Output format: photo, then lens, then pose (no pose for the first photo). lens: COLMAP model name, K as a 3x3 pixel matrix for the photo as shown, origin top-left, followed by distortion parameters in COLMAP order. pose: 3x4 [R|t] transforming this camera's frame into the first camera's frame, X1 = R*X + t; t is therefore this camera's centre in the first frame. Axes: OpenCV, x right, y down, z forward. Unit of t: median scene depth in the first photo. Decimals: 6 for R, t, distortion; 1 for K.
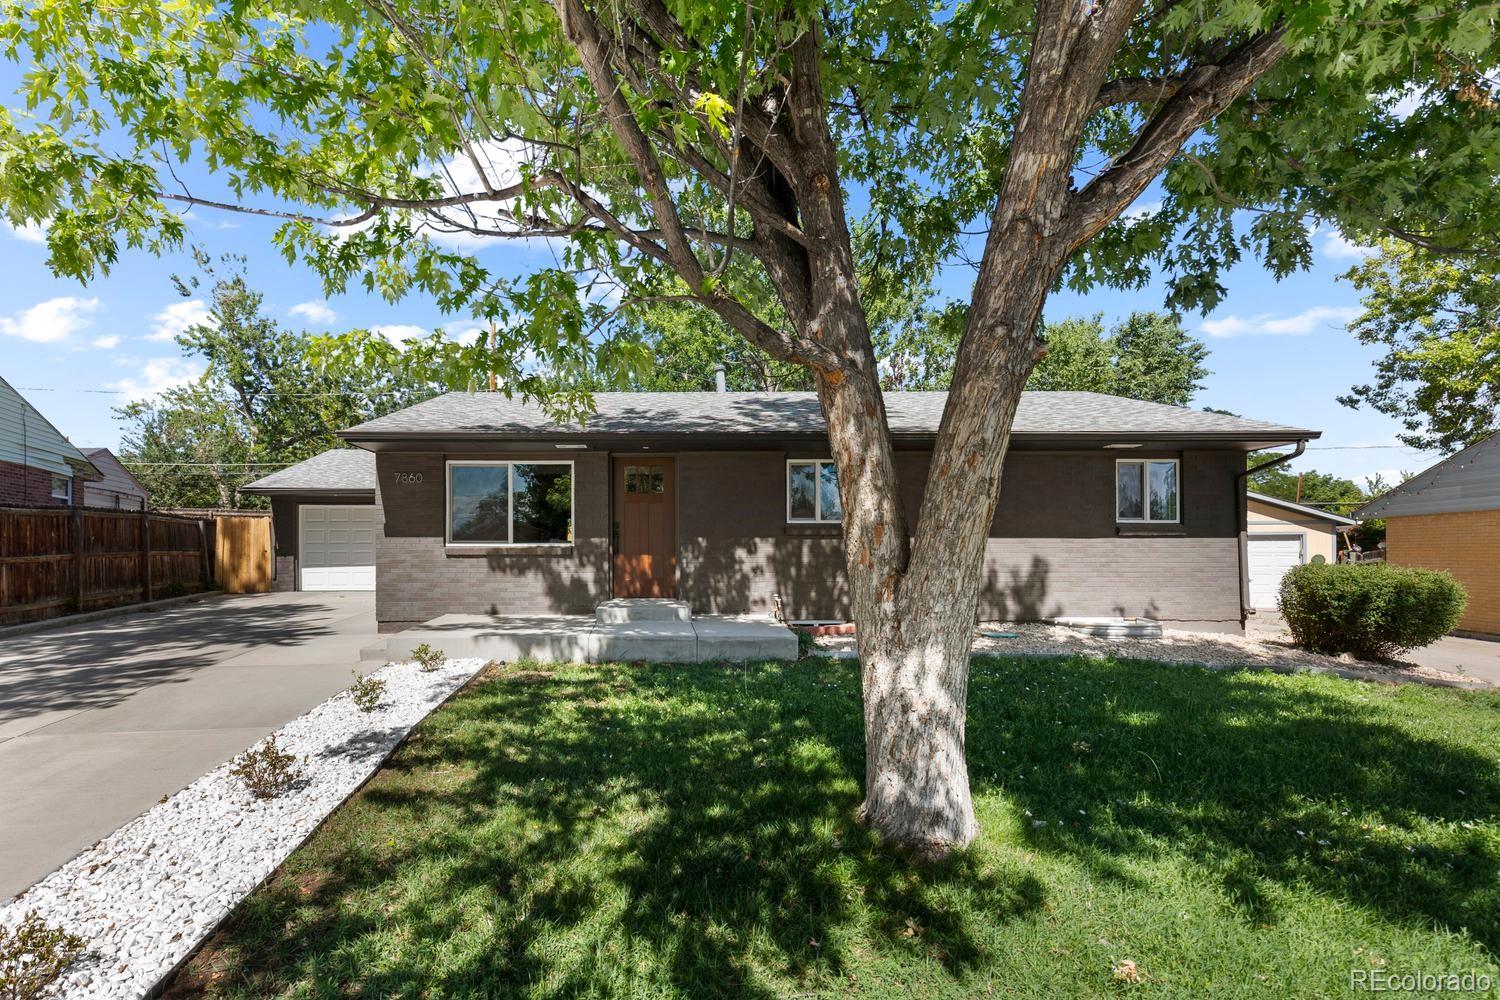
lens RADIAL K [[679.2, 0, 747.1], [0, 679.2, 499.5], [0, 0, 1]] dist [-0.002536, -0.000496]
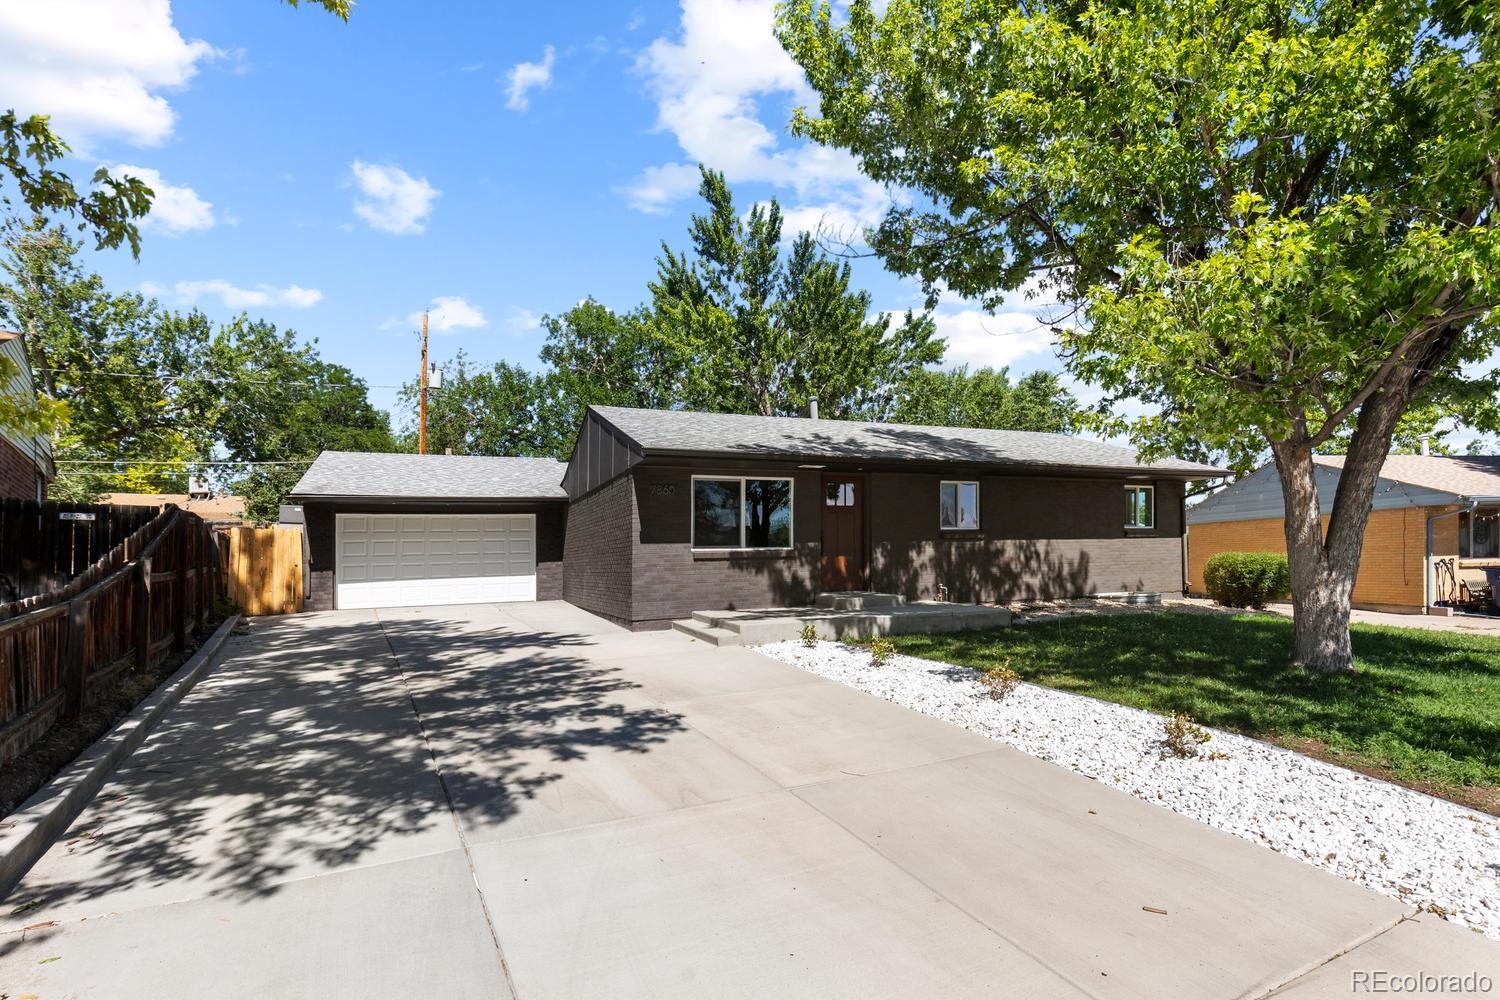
lens RADIAL K [[679.2, 0, 812.6], [0, 679.2, 521.5], [0, 0, 1]] dist [-0.002536, -0.000496]
pose [[0.920820, 0.000256, 0.389989, -0.676623], [-0.006899, 0.999854, 0.015634, 0.000869], [-0.389928, -0.017087, 0.920687, -0.101499]]
